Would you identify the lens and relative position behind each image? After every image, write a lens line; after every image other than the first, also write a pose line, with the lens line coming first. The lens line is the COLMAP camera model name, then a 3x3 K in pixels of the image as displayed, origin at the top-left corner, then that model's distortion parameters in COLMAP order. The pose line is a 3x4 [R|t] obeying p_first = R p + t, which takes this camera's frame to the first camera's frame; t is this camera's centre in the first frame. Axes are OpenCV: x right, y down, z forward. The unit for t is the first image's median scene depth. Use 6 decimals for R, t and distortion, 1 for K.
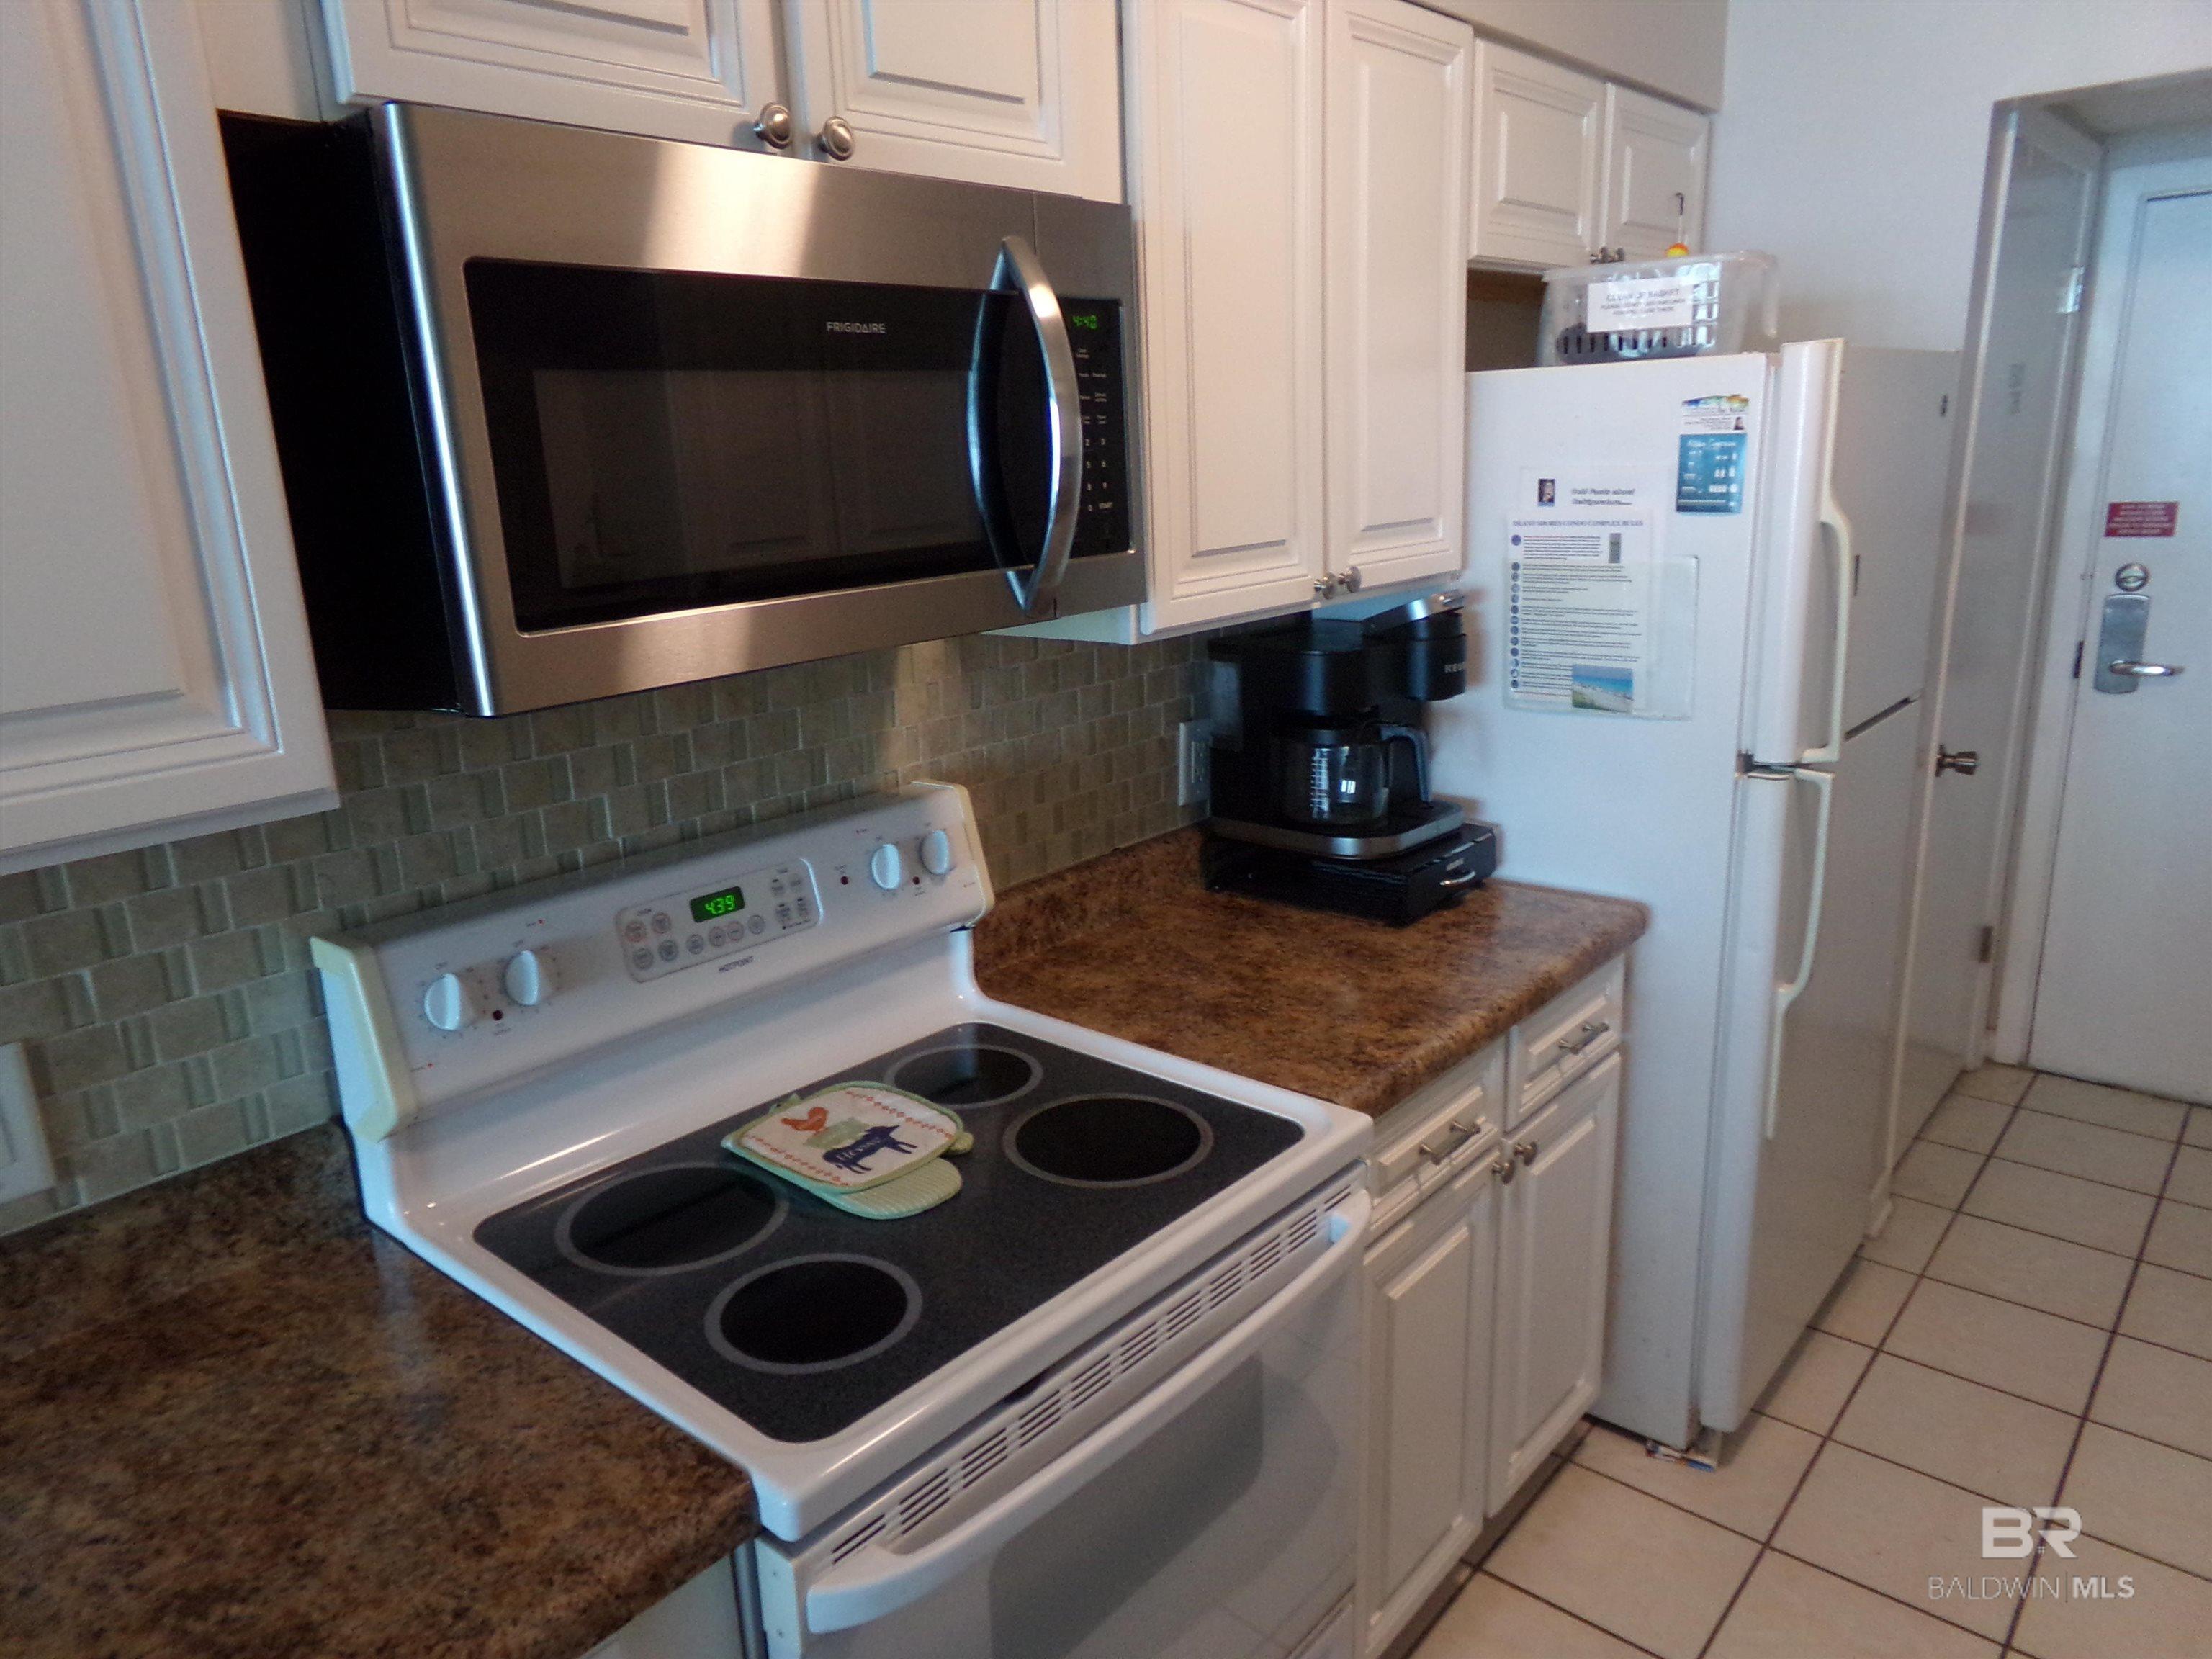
lens RADIAL K [[1515.5, 0, 1096.8], [0, 1515.5, 840.7], [0, 0, 1]] dist [-0.065483, 0.133655]
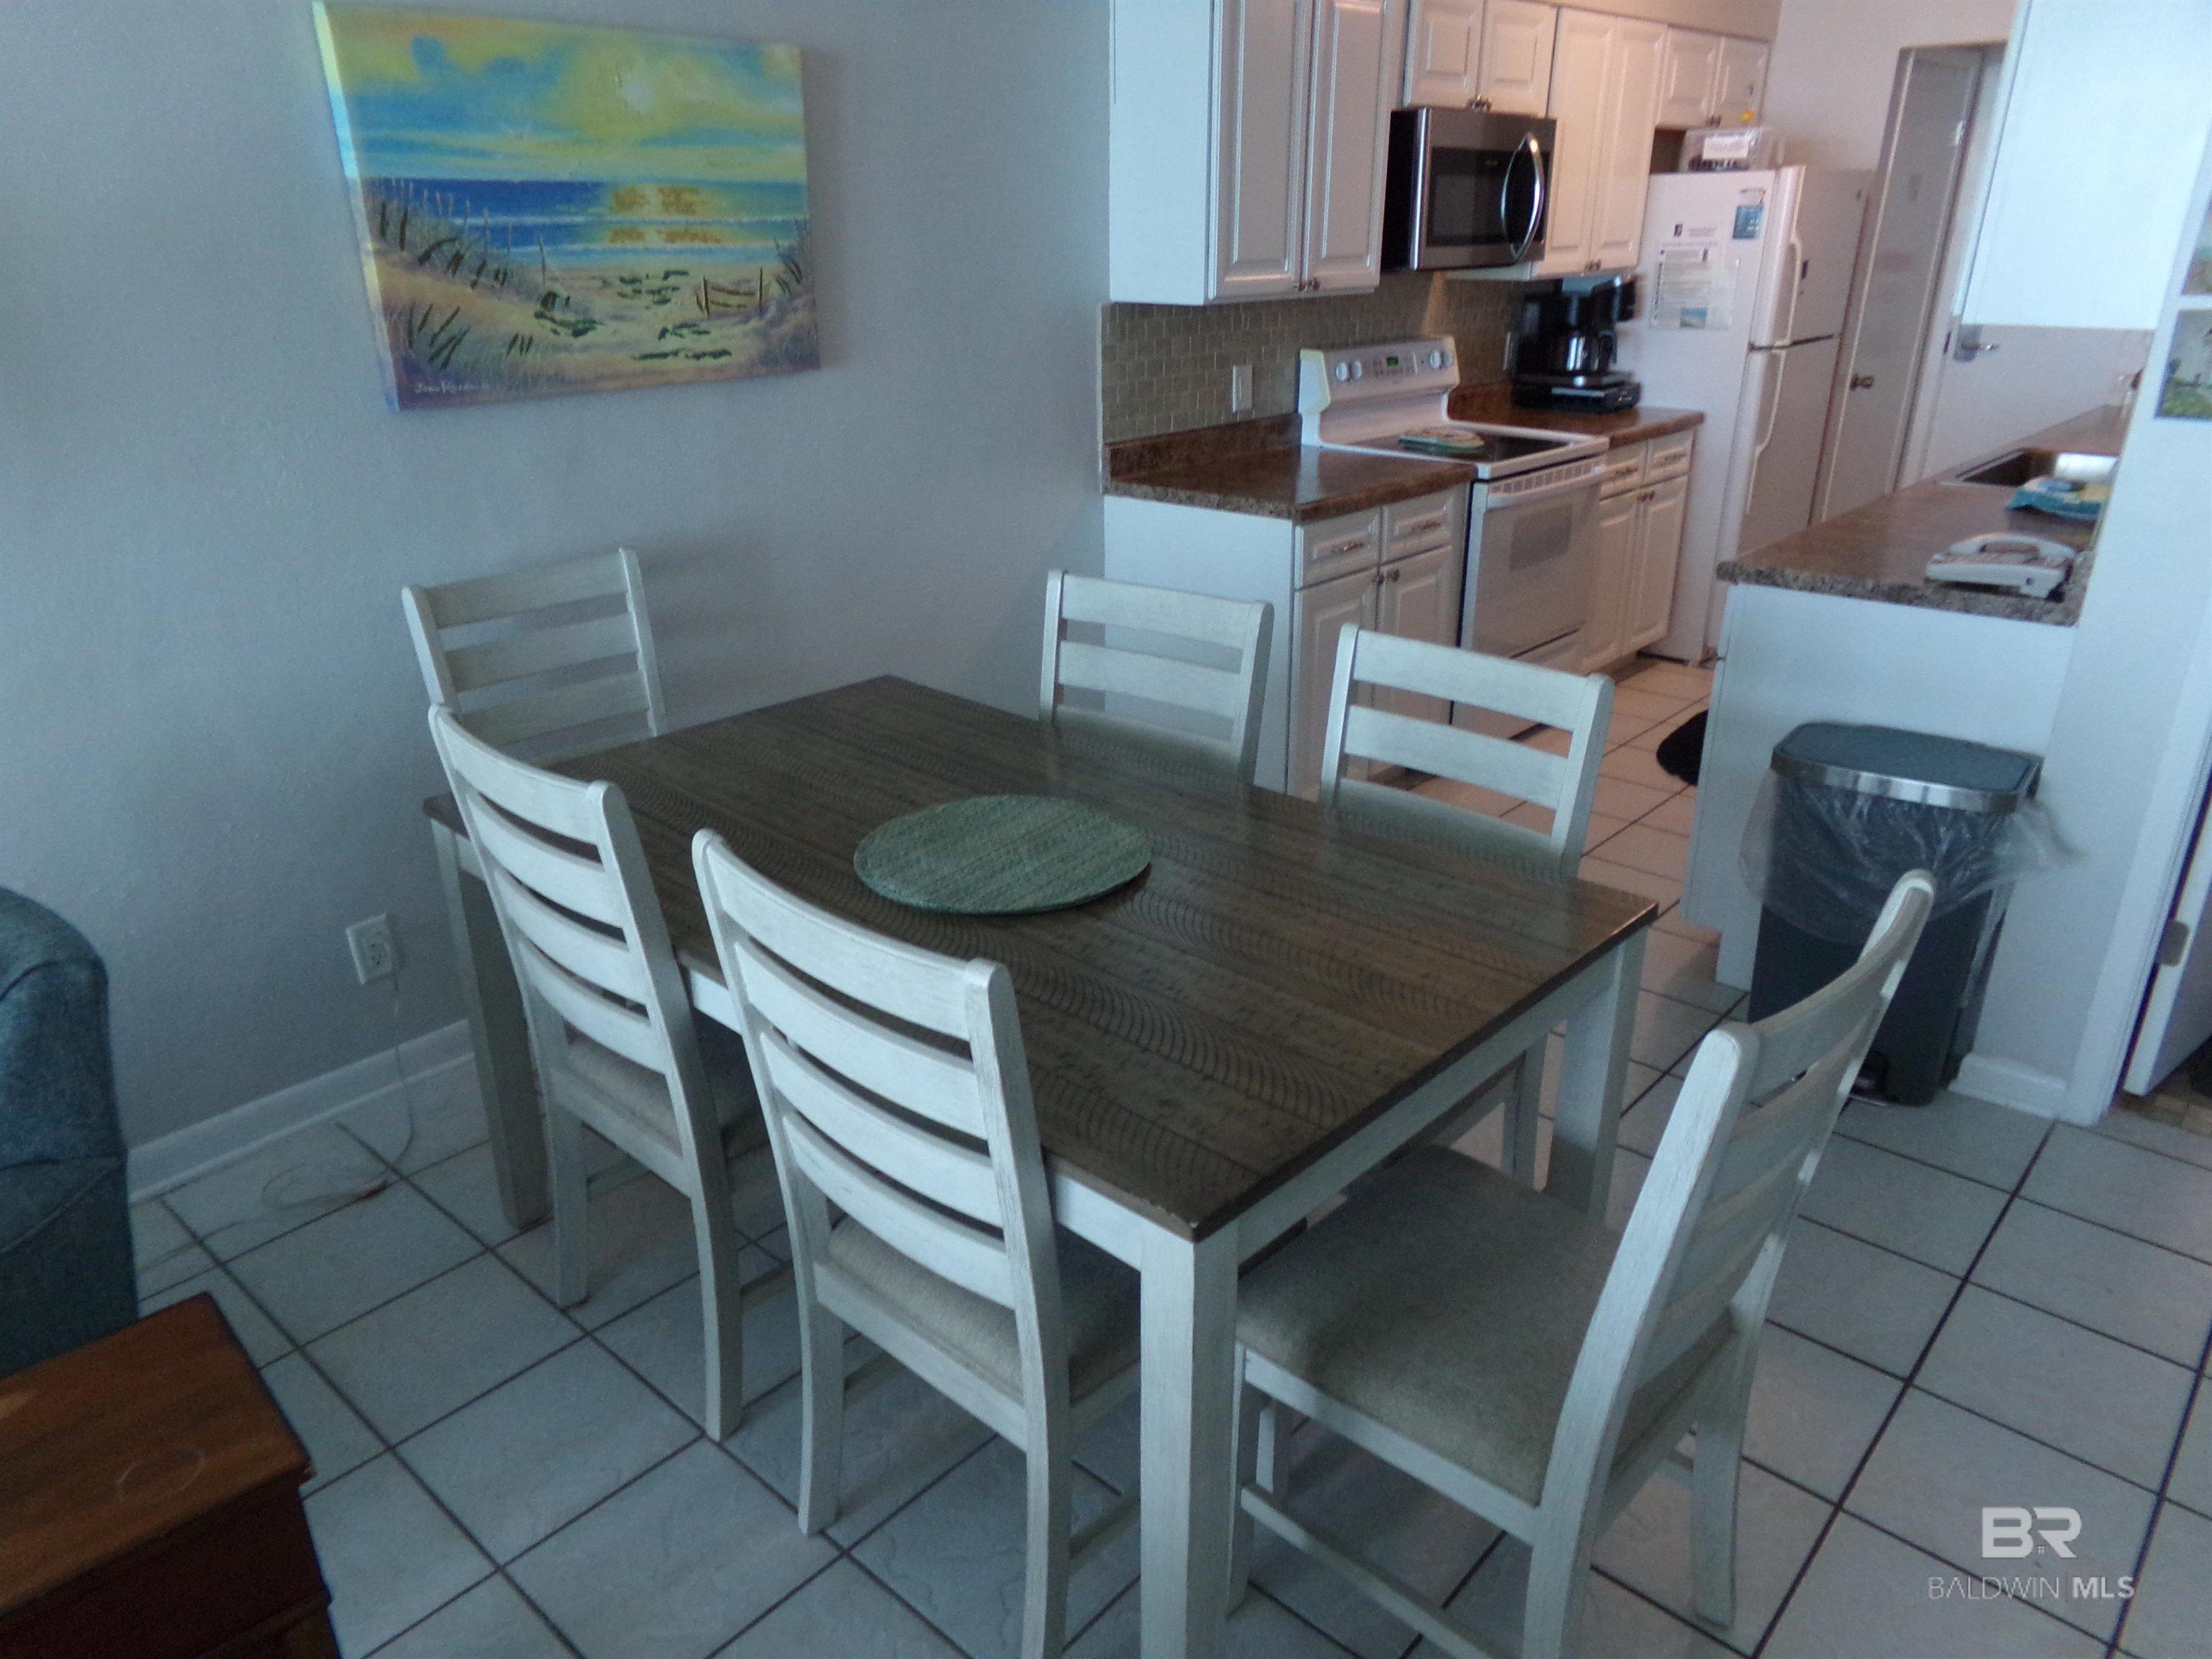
lens RADIAL K [[1515.5, 0, 1096.8], [0, 1515.5, 840.7], [0, 0, 1]] dist [-0.065483, 0.133655]
pose [[0.999239, 0.035714, -0.015691, -0.578447], [-0.033287, 0.990371, 0.134377, 0.459664], [0.020339, -0.133753, 0.990806, -1.589537]]
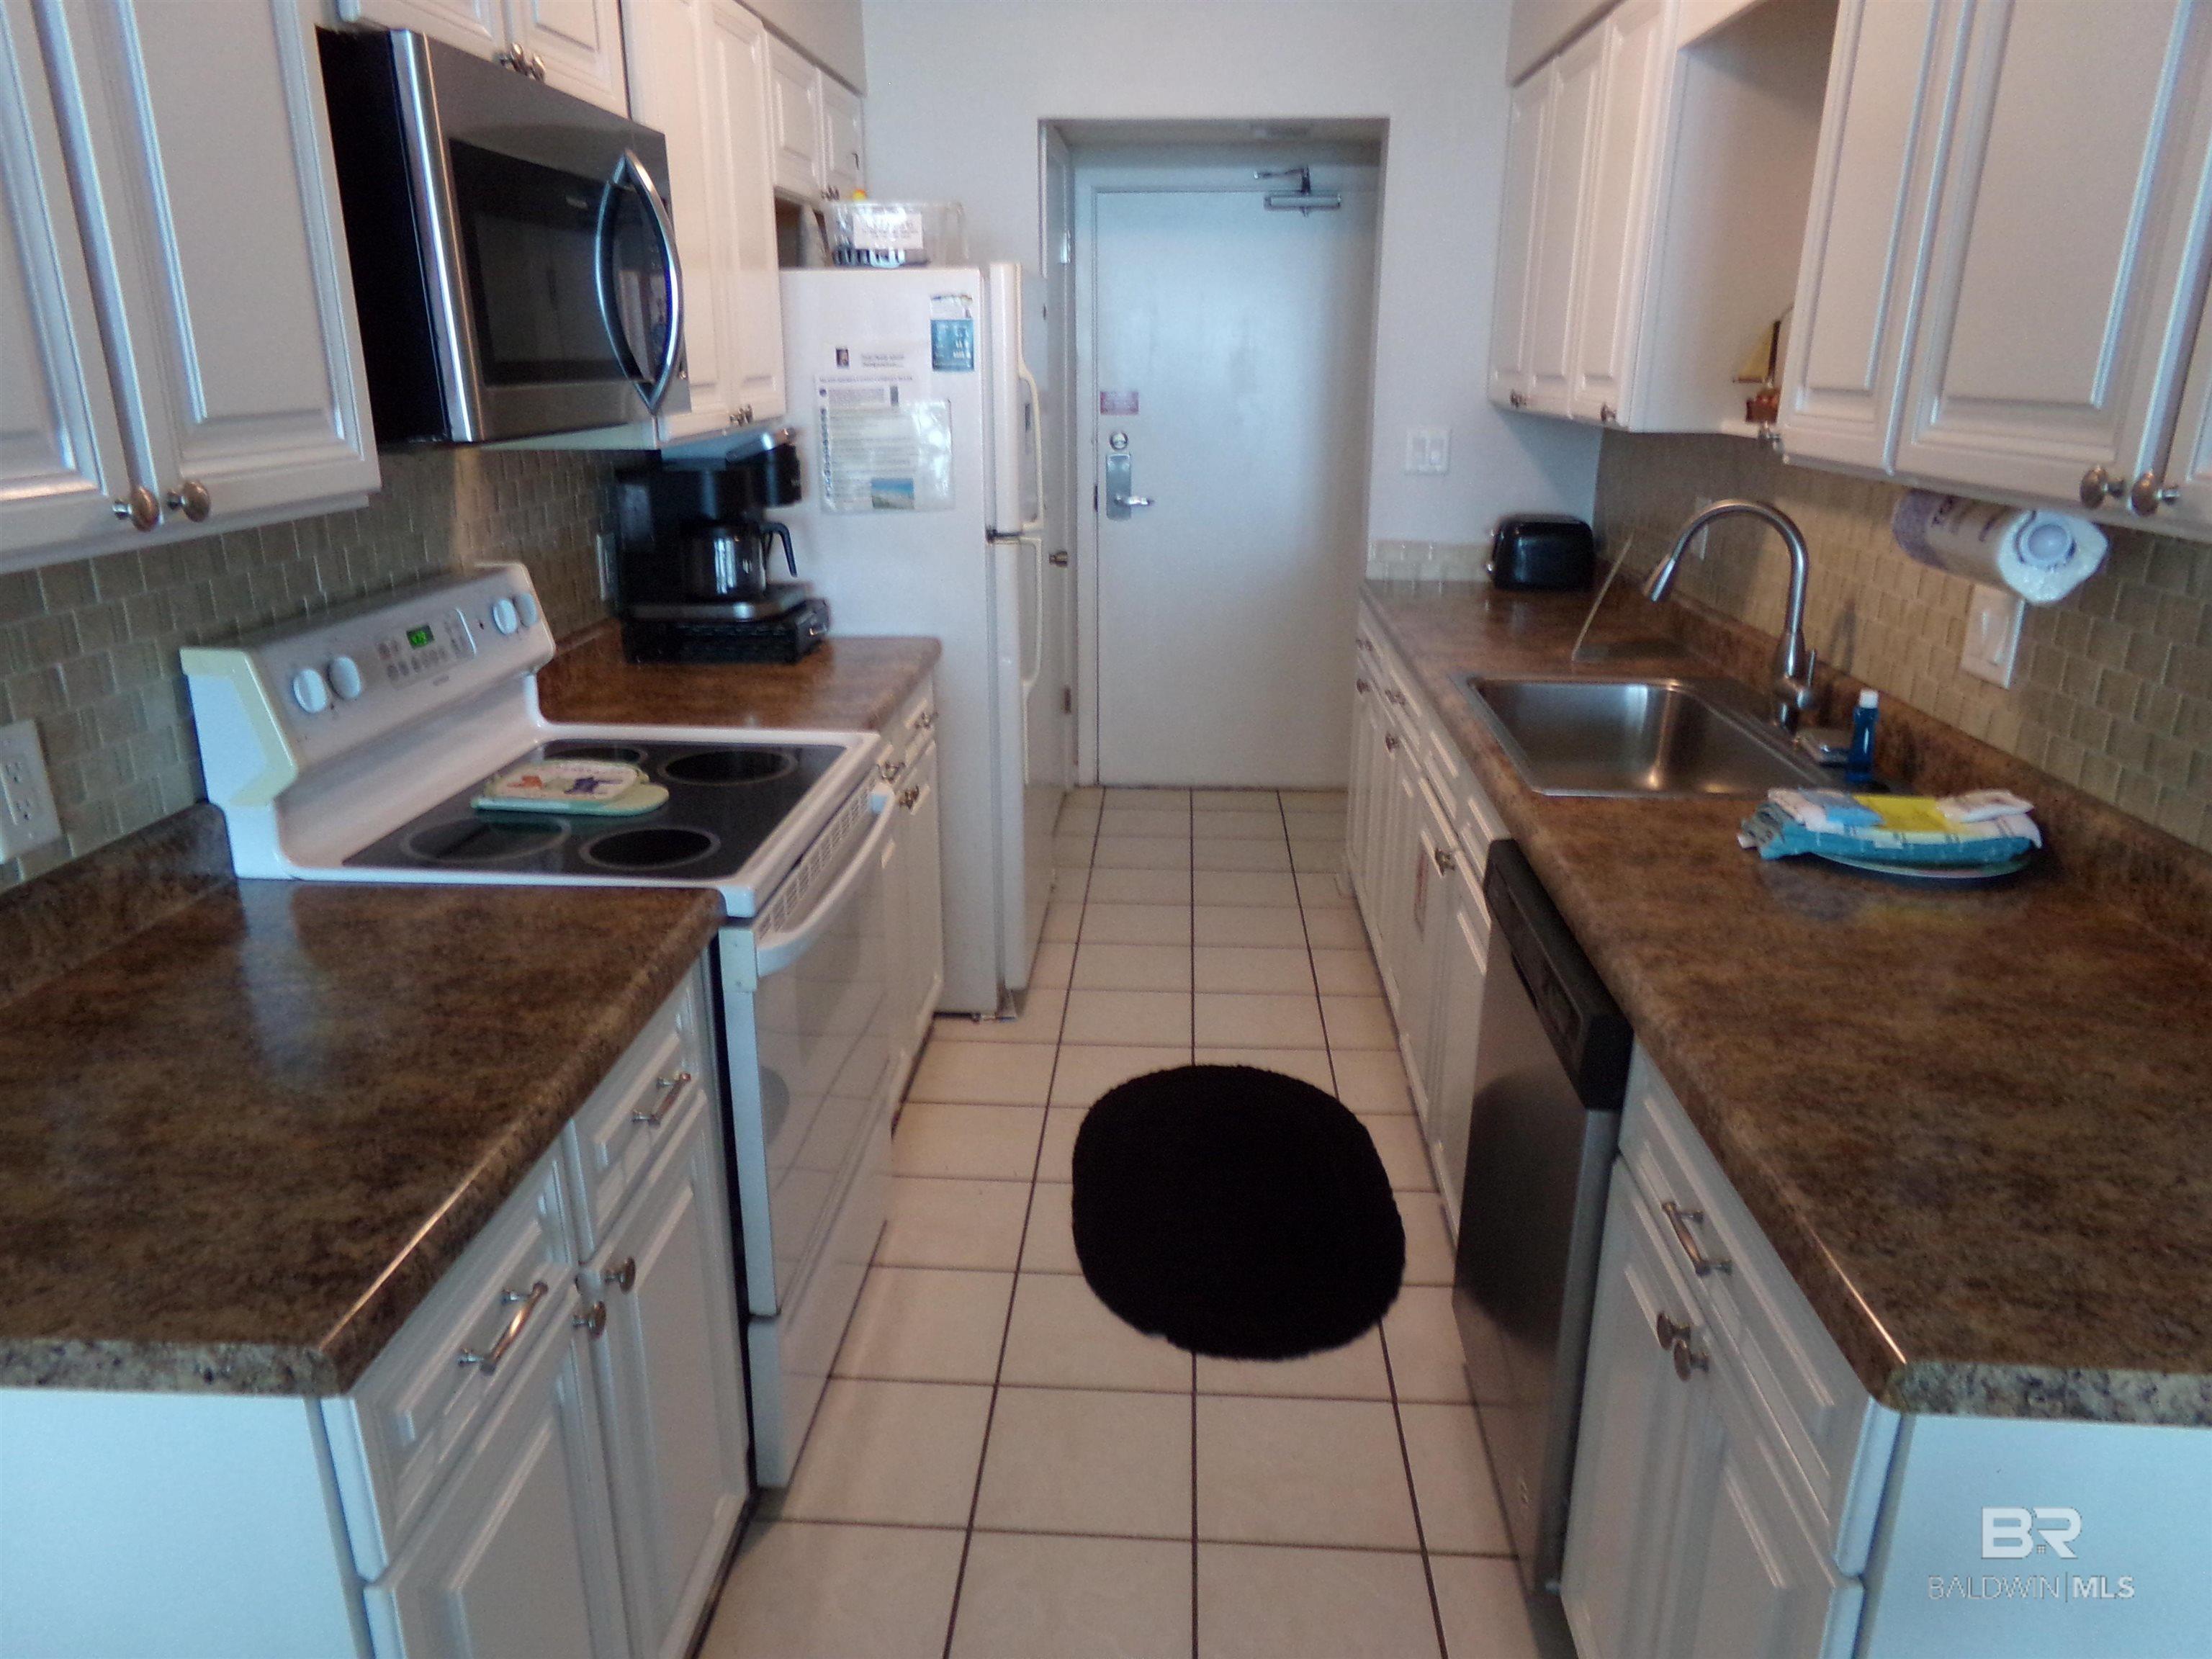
lens RADIAL K [[1515.5, 0, 1096.8], [0, 1515.5, 840.7], [0, 0, 1]] dist [-0.065483, 0.133655]
pose [[0.797108, -0.154730, 0.583676, -0.443857], [0.129112, 0.987931, 0.085573, 0.141290], [-0.589873, 0.007148, 0.807465, -0.320537]]
